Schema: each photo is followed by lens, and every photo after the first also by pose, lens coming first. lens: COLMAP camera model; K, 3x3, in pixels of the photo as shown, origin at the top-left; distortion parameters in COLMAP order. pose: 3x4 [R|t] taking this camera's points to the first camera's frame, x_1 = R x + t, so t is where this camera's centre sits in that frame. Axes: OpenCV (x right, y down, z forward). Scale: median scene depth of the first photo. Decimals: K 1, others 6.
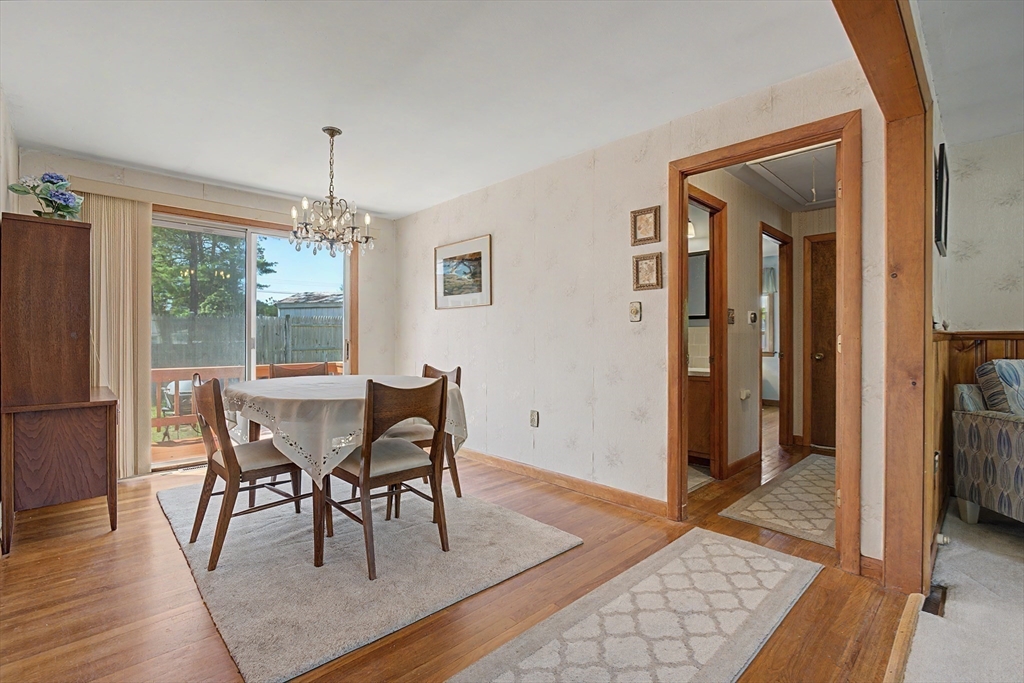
lens RADIAL K [[461.3, 0, 505.0], [0, 461.3, 338.1], [0, 0, 1]] dist [-0.010229, 0.000941]
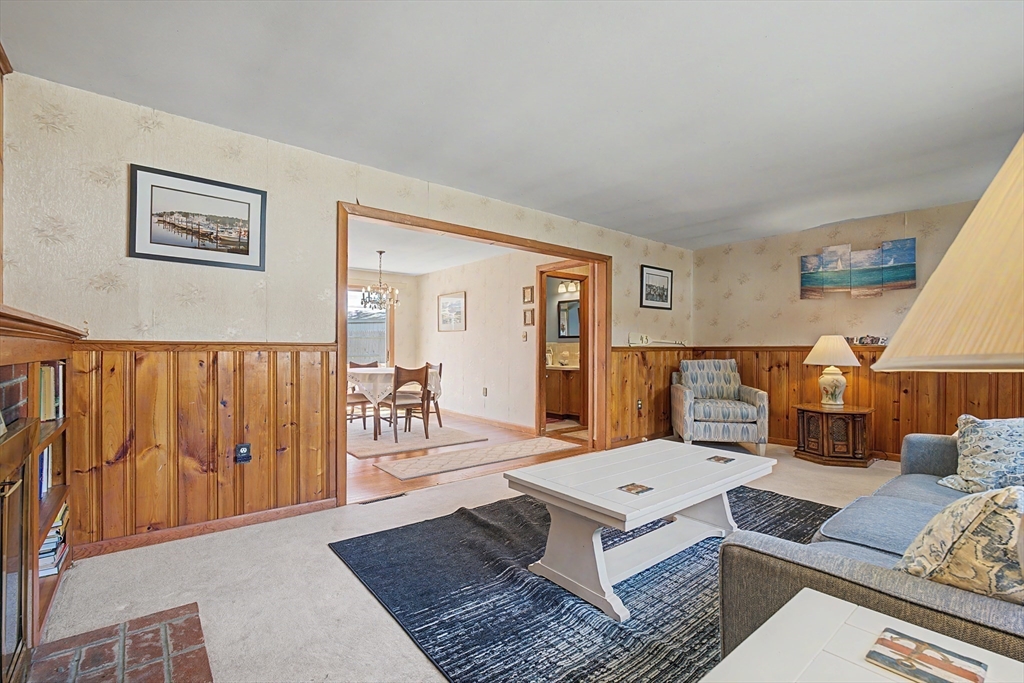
lens RADIAL K [[461.3, 0, 504.5], [0, 461.3, 347.6], [0, 0, 1]] dist [-0.010229, 0.000941]
pose [[0.996090, 0.002783, -0.088300, 0.389127], [-0.002437, 0.999989, 0.004032, -0.015775], [0.088311, -0.003801, 0.996086, -1.088010]]
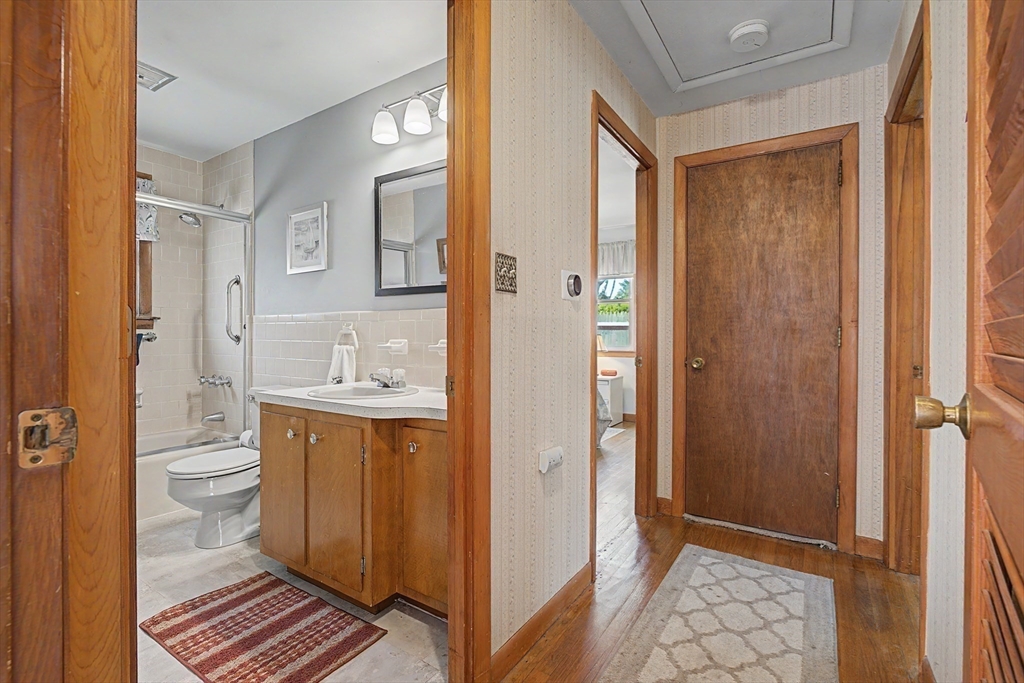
lens RADIAL K [[461.3, 0, 510.3], [0, 461.3, 337.2], [0, 0, 1]] dist [-0.010229, 0.000941]
pose [[0.974303, 0.001497, 0.225236, 0.516023], [-0.002631, 0.999985, 0.004736, 0.007463], [-0.225225, -0.005207, 0.974293, 0.776987]]
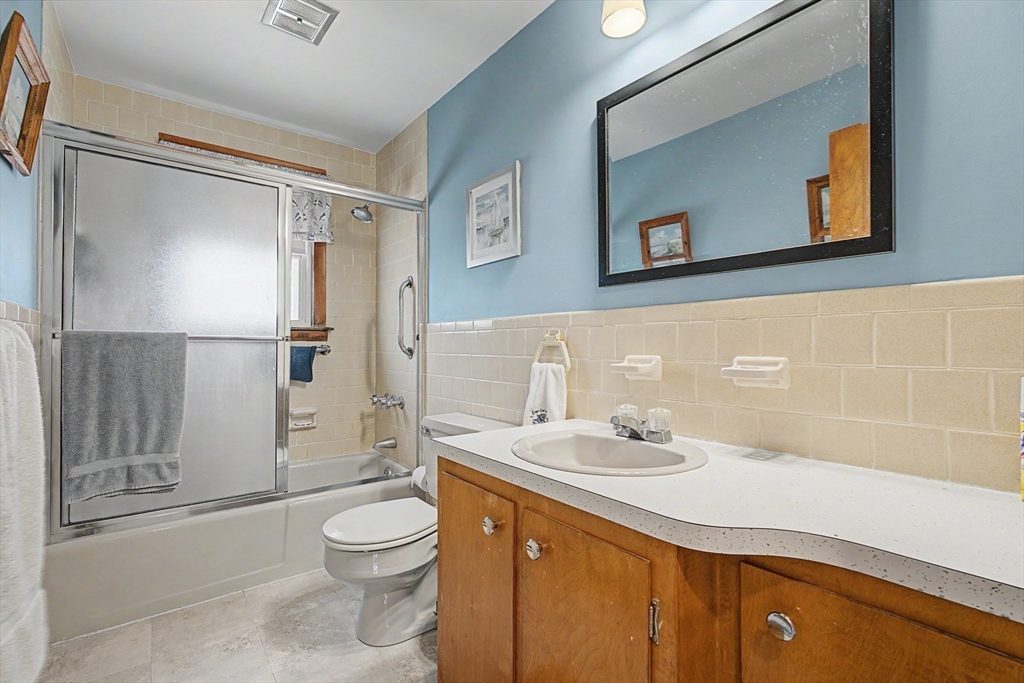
lens RADIAL K [[461.3, 0, 514.3], [0, 461.3, 342.6], [0, 0, 1]] dist [-0.010229, 0.000941]
pose [[0.995639, -0.001501, -0.093279, 0.417632], [0.000835, 0.999974, -0.007173, 0.005936], [0.093288, 0.007064, 0.995614, 1.108193]]
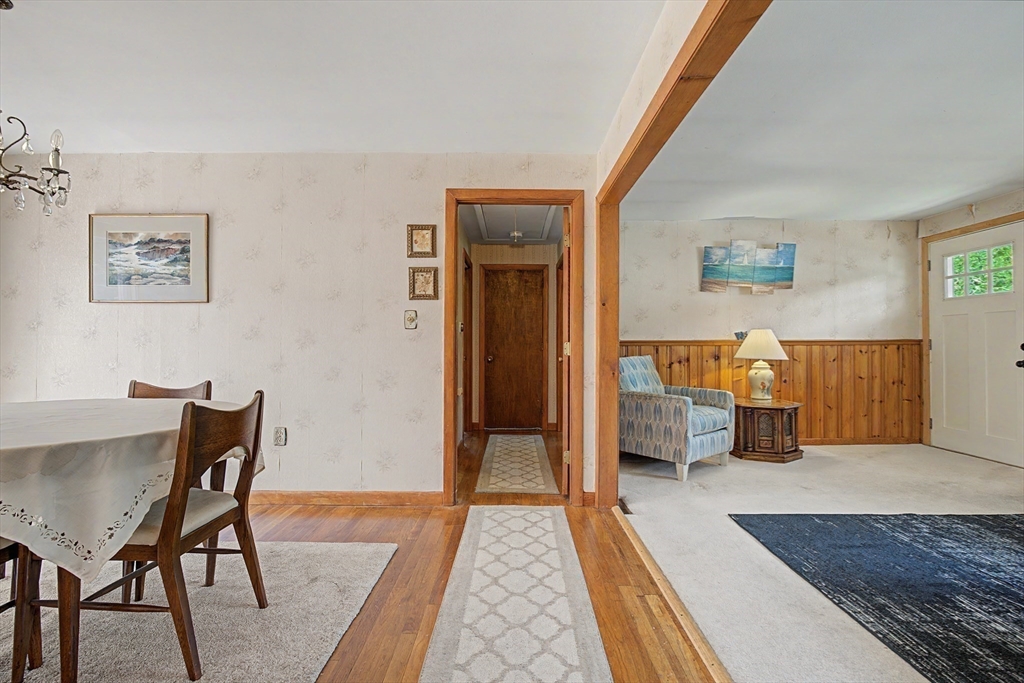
lens RADIAL K [[461.3, 0, 508.7], [0, 461.3, 340.0], [0, 0, 1]] dist [-0.010229, 0.000941]
pose [[0.691835, 0.008872, 0.722001, -0.340560], [-0.002834, 0.999950, -0.009572, -0.000723], [-0.722050, 0.004576, 0.691825, 0.106579]]
